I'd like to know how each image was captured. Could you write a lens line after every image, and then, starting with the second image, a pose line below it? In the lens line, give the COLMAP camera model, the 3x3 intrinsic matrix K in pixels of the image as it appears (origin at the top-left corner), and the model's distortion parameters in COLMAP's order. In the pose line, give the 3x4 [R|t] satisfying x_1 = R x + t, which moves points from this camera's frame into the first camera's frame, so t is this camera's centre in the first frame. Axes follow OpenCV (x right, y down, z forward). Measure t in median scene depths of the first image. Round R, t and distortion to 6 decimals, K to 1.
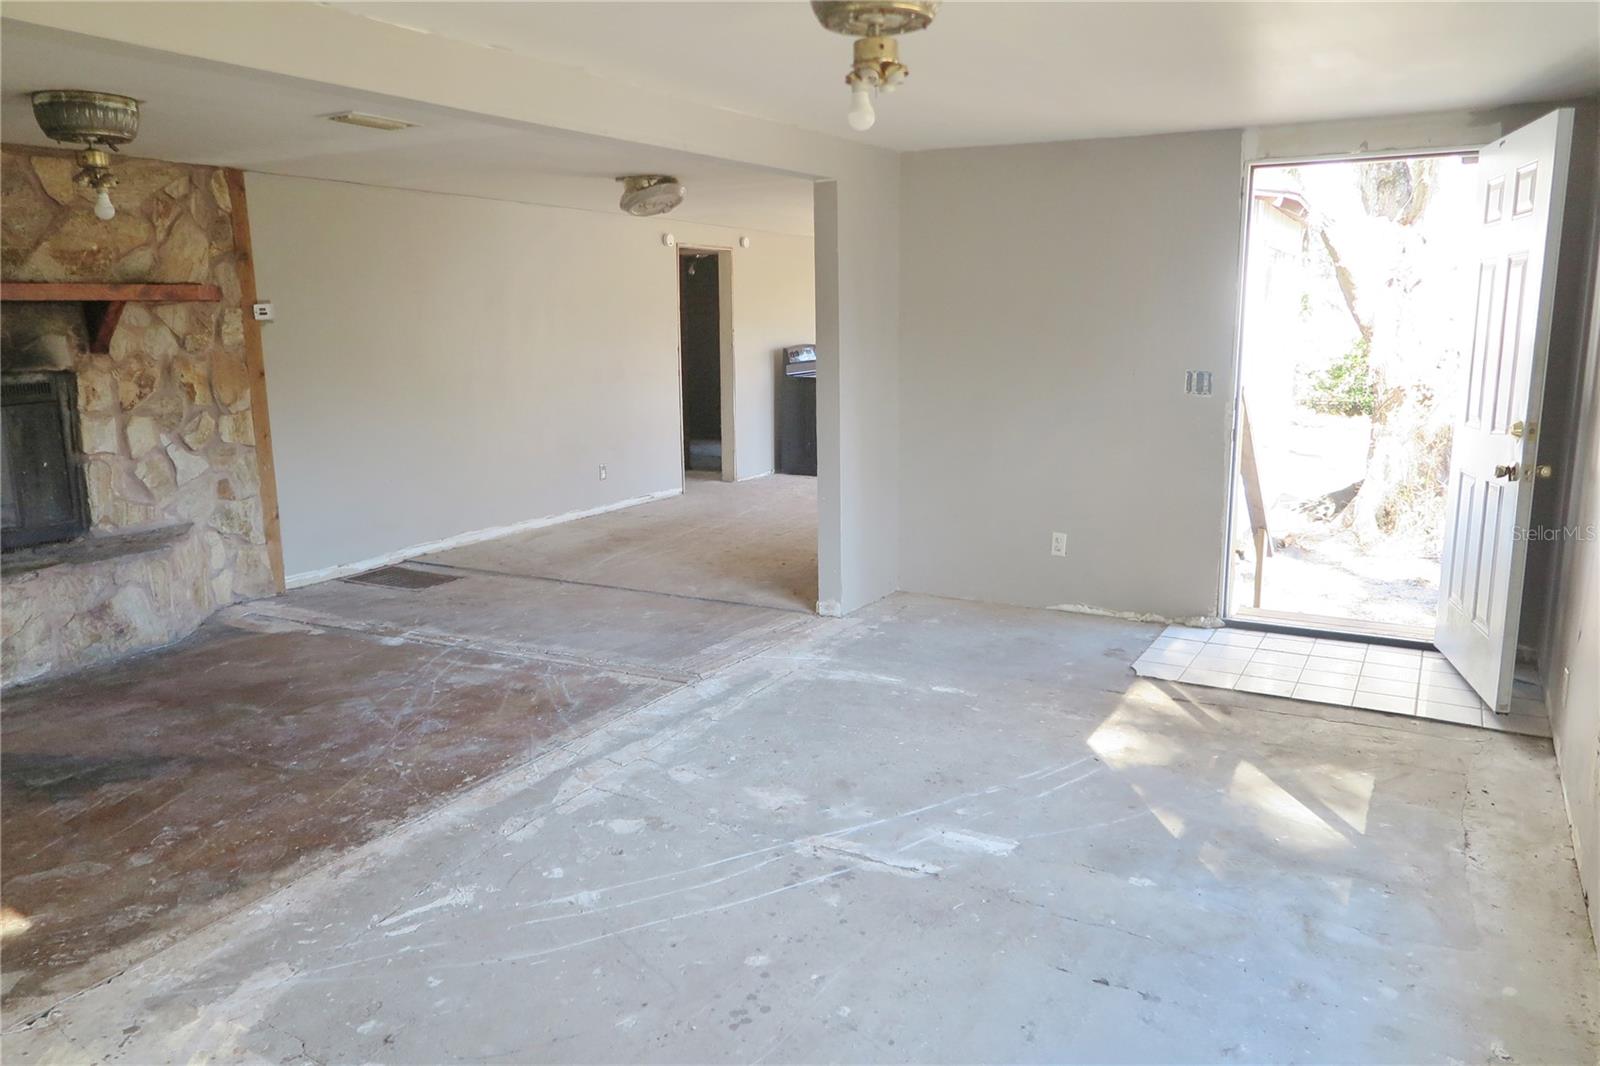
lens RADIAL K [[1138.3, 0, 793.5], [0, 1138.3, 523.3], [0, 0, 1]] dist [-0.006787, 0.001015]
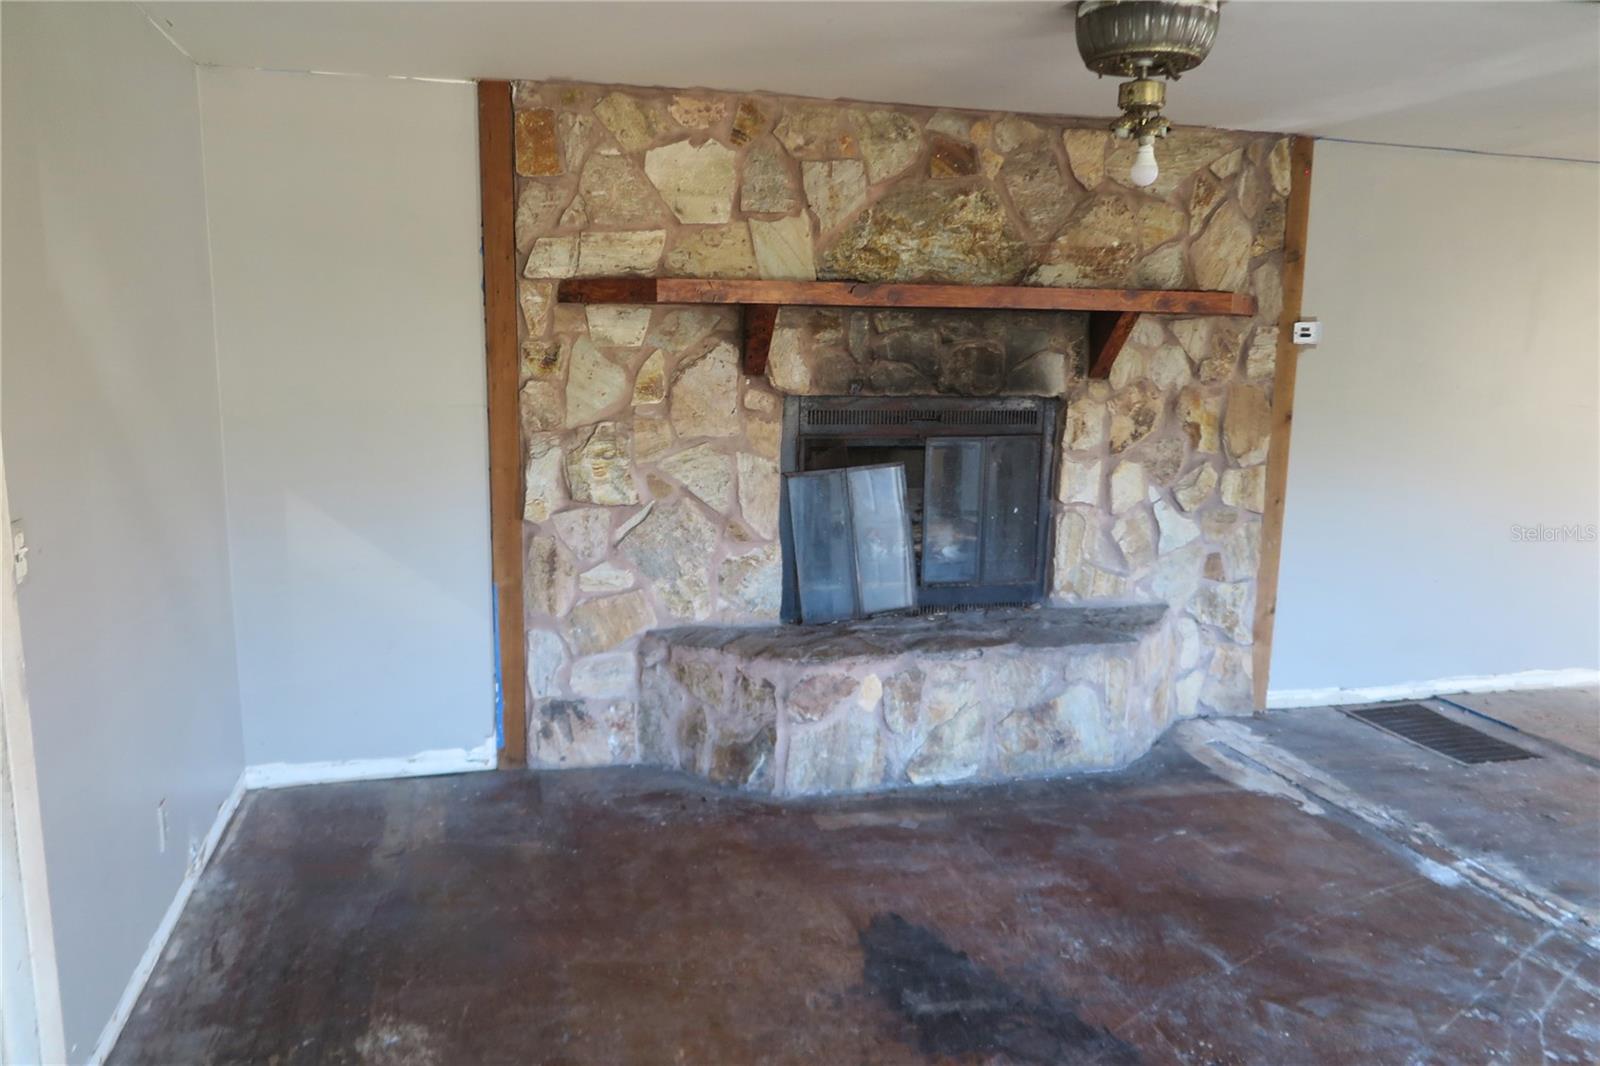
lens RADIAL K [[1163.1, 0, 800.0], [0, 1163.1, 533.0], [0, 0, 1]] dist [-0.013193, -0.003667]
pose [[0.703844, 0.148871, -0.694579, -0.182545], [-0.158672, 0.986036, 0.050551, -0.052274], [0.692406, 0.074630, 0.717638, 0.289106]]
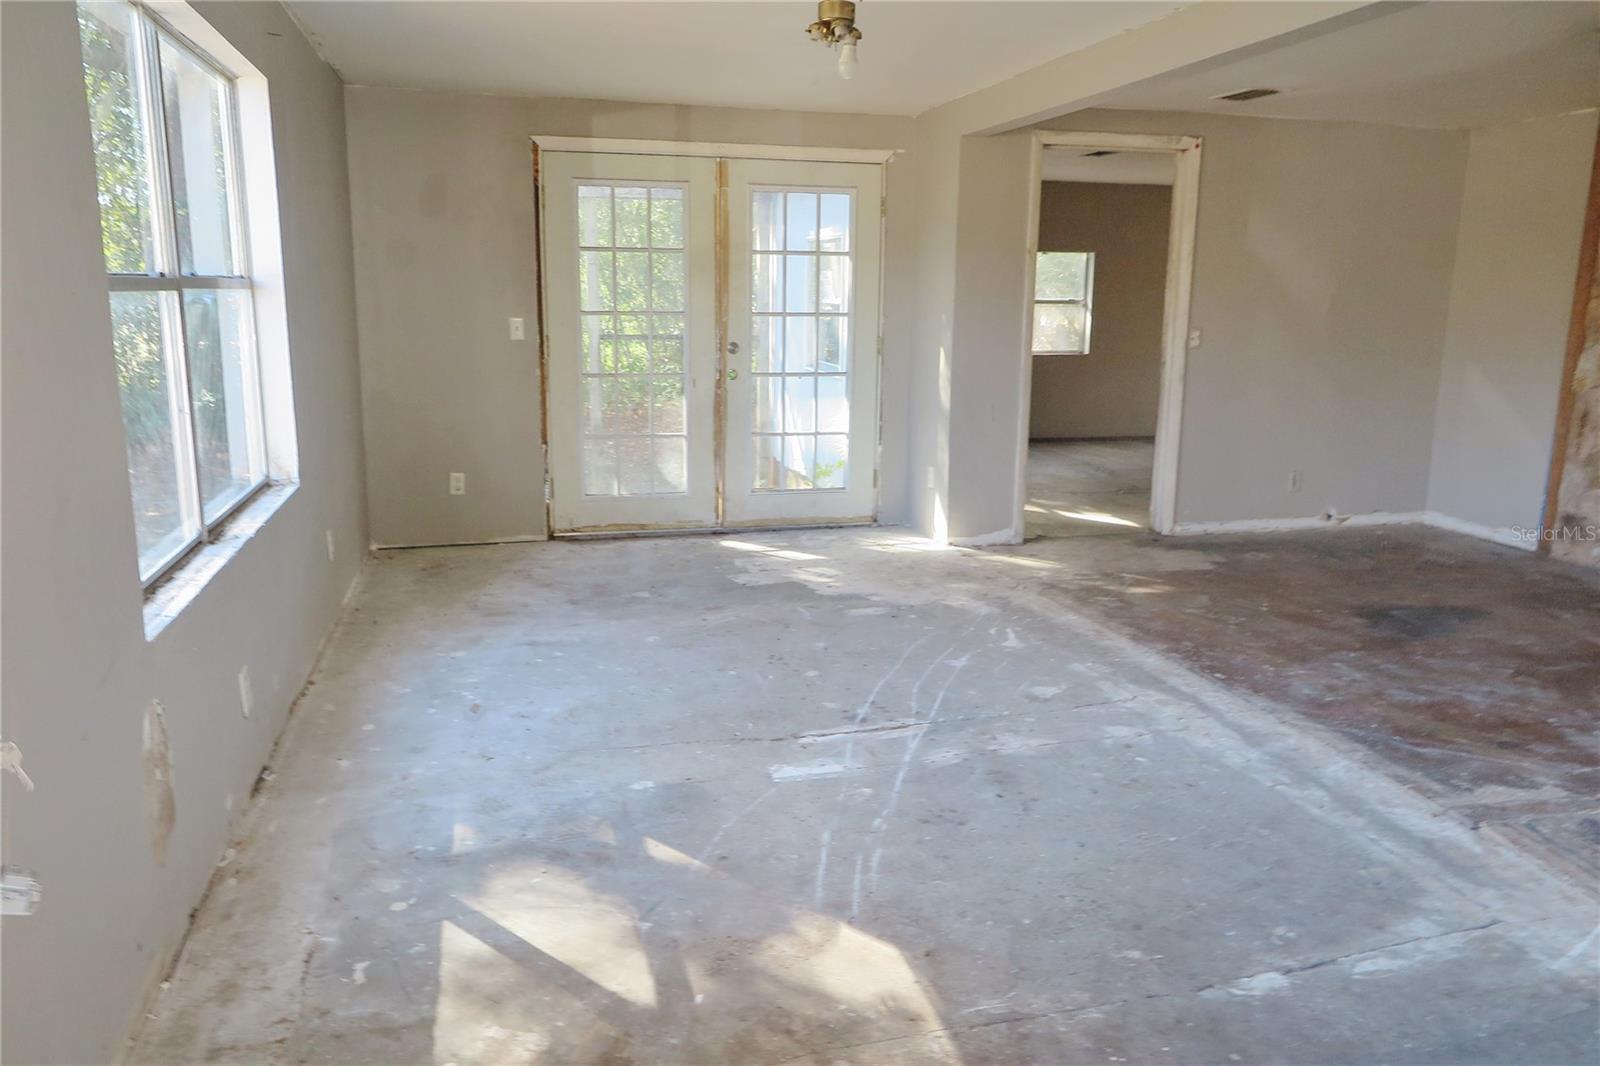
lens RADIAL K [[1138.3, 0, 793.5], [0, 1138.3, 523.3], [0, 0, 1]] dist [-0.006787, 0.001015]
pose [[-0.712182, 0.148144, -0.686185, 0.472526], [-0.125597, 0.934817, 0.332178, -0.142184], [0.690668, 0.322754, -0.647153, 0.905010]]
